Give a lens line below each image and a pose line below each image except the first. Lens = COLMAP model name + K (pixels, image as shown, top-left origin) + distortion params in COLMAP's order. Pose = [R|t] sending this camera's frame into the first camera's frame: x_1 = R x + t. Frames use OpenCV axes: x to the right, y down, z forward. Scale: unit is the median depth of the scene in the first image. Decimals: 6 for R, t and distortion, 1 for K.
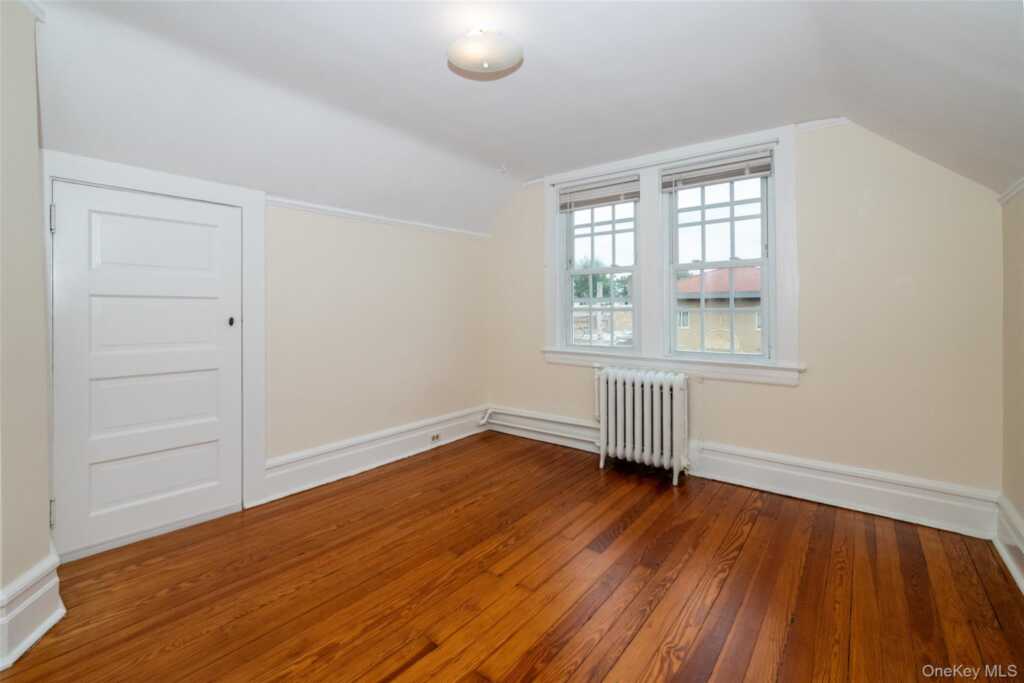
lens RADIAL K [[464.5, 0, 547.2], [0, 464.5, 318.9], [0, 0, 1]] dist [0.002743, -0.000871]
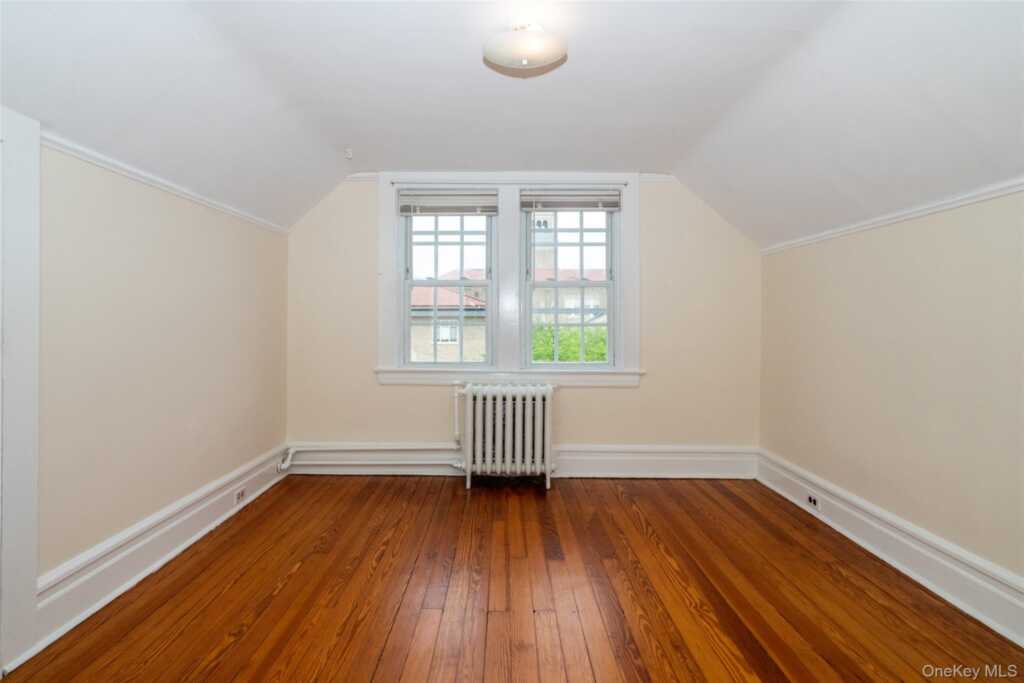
lens RADIAL K [[494.9, 0, 510.2], [0, 494.9, 333.5], [0, 0, 1]] dist [0.001978, 0.000989]
pose [[0.807637, -0.009380, 0.589605, -0.442950], [0.009067, 0.999953, 0.003487, -0.003179], [-0.589610, 0.002529, 0.807684, 0.127597]]
